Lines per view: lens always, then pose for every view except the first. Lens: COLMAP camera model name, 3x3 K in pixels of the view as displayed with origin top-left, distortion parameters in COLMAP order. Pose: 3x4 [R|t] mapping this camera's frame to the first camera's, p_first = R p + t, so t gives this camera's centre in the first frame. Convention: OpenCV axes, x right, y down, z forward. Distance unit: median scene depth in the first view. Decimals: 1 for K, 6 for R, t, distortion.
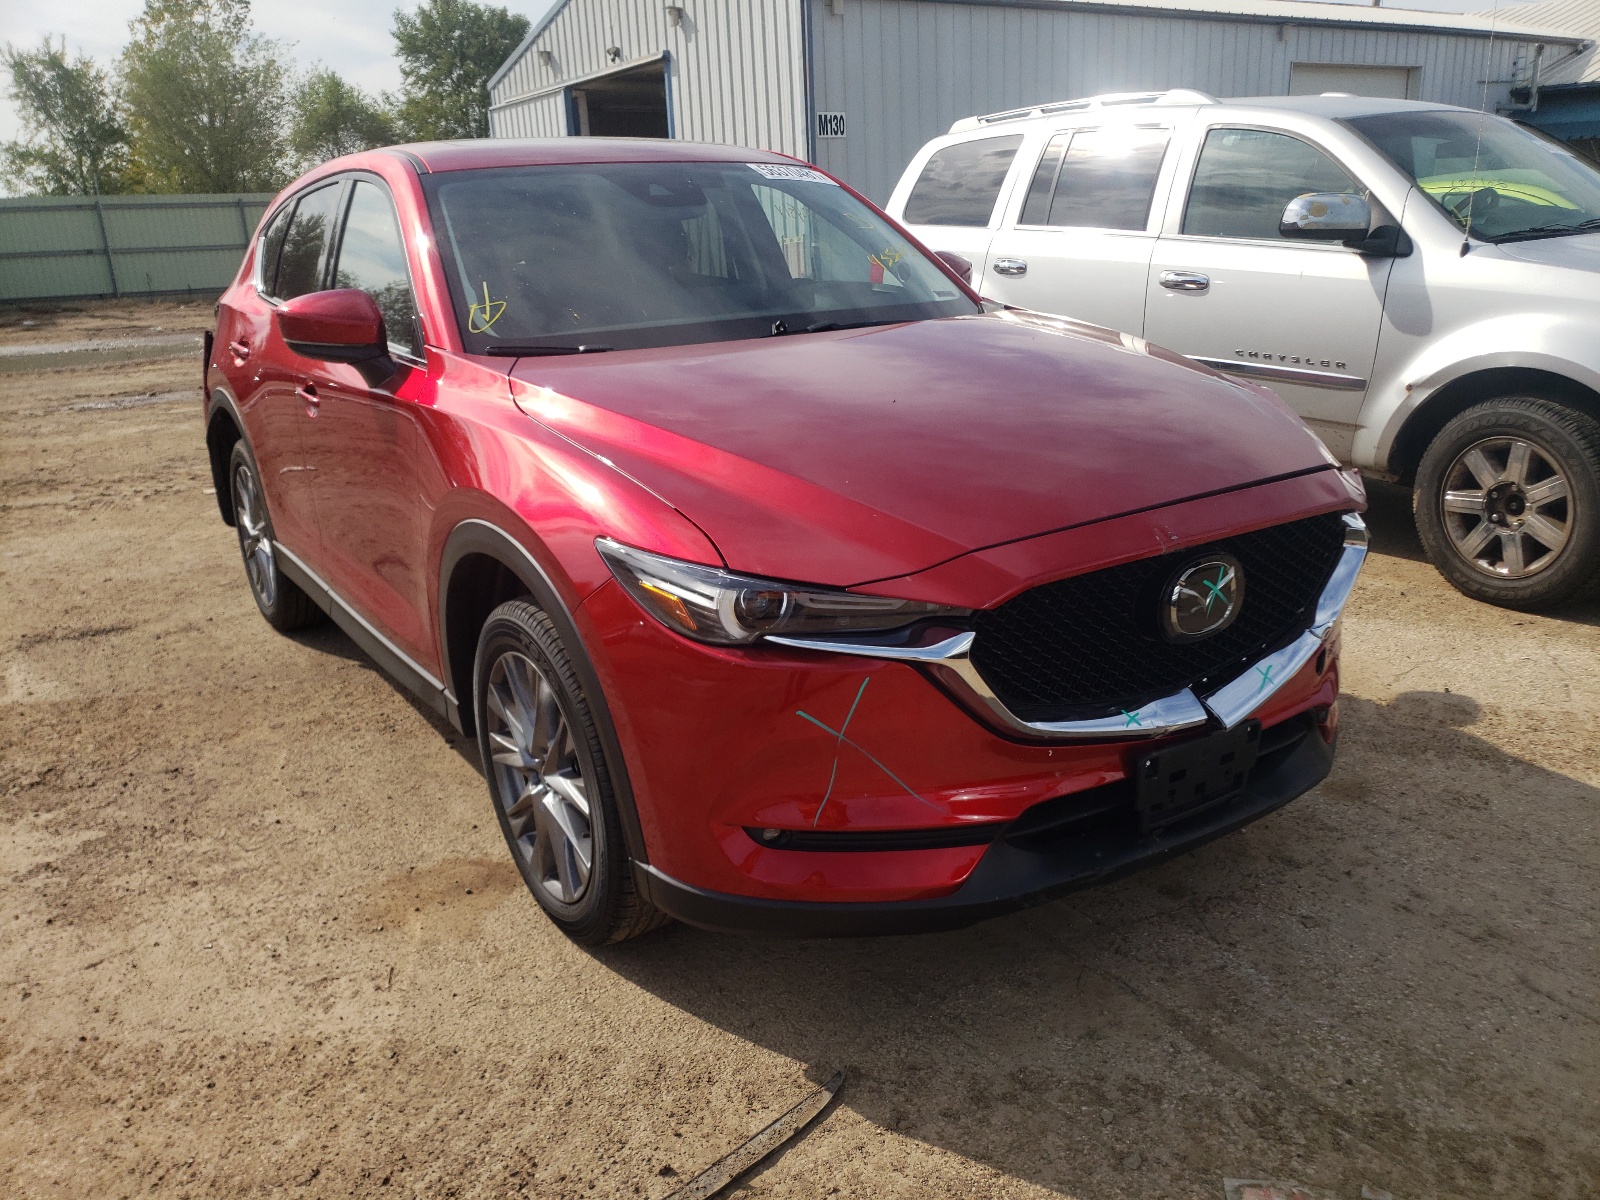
lens RADIAL K [[1225.4, 0, 782.9], [0, 1225.4, 601.7], [0, 0, 1]] dist [0.006856, -0.003940]
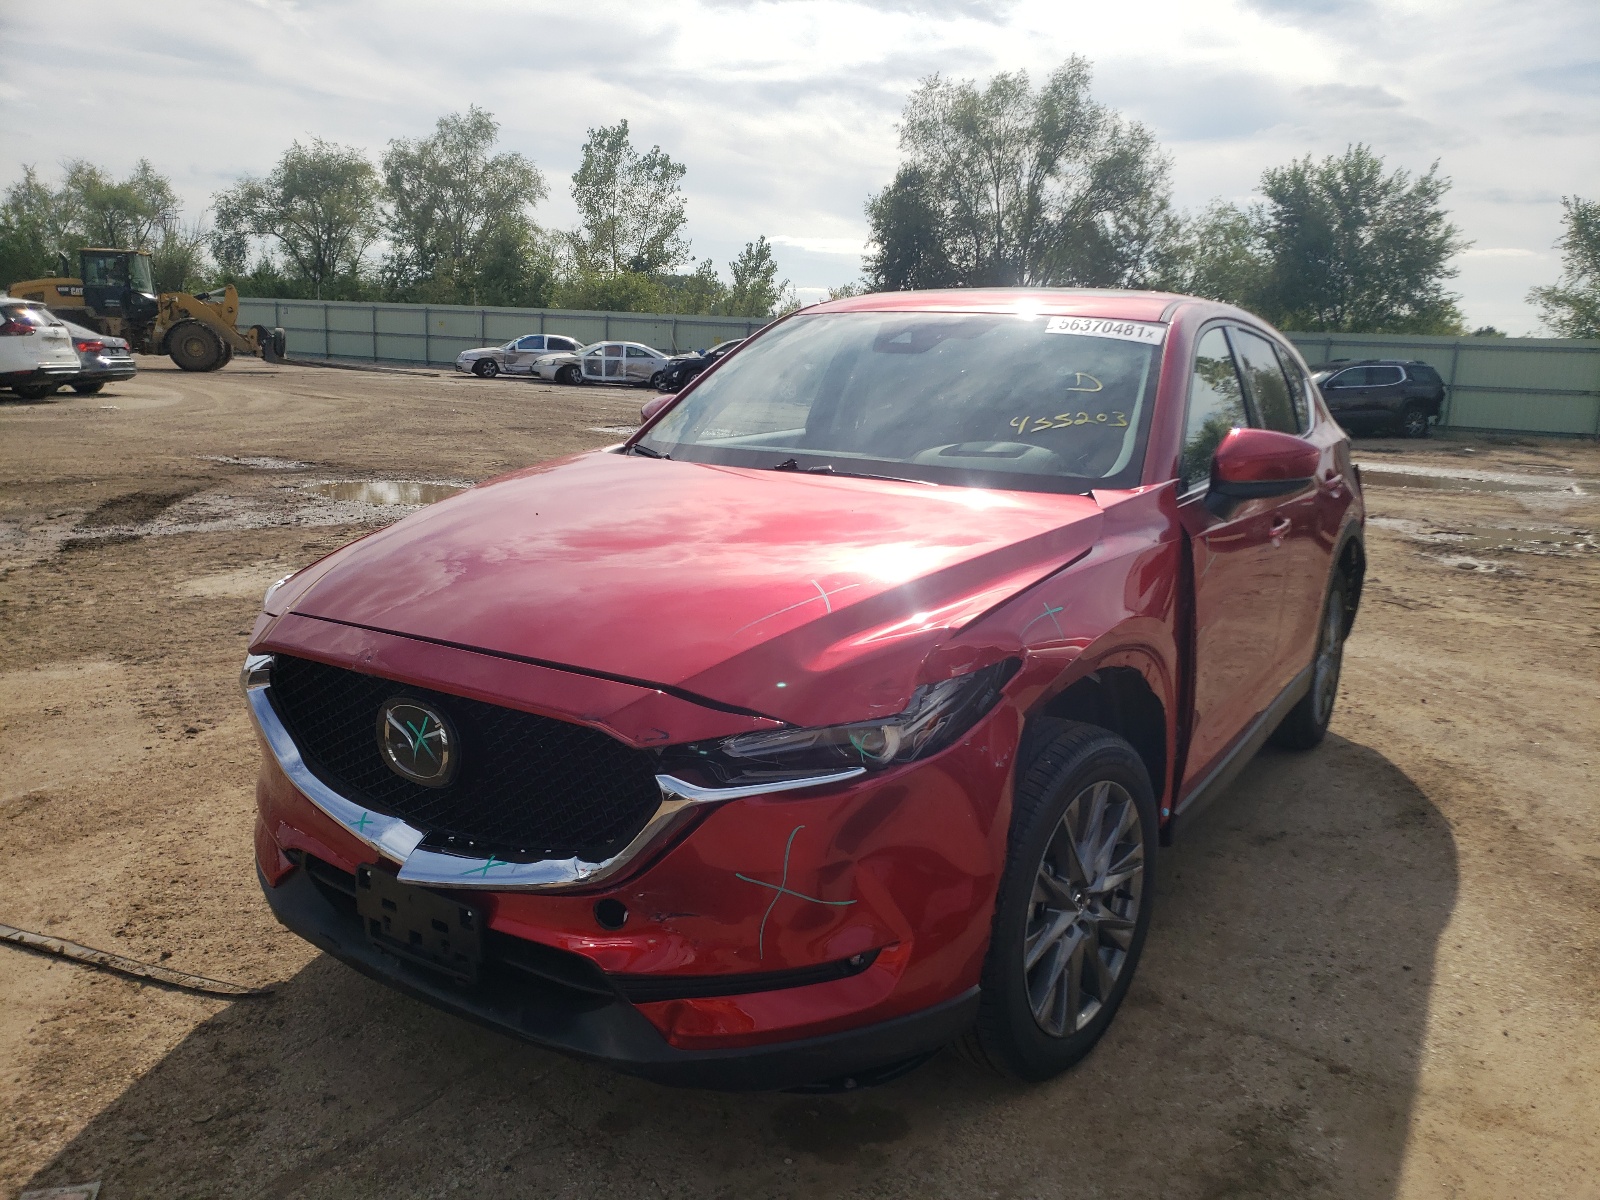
lens RADIAL K [[1172.2, 0, 800.0], [0, 1172.2, 600.0], [0, 0, 1]] dist [0.007219, 0.005115]
pose [[0.468330, 0.250342, -0.847346, 1.226392], [-0.332105, 0.938573, 0.093739, -0.288434], [0.818763, 0.237507, 0.522702, 0.719693]]
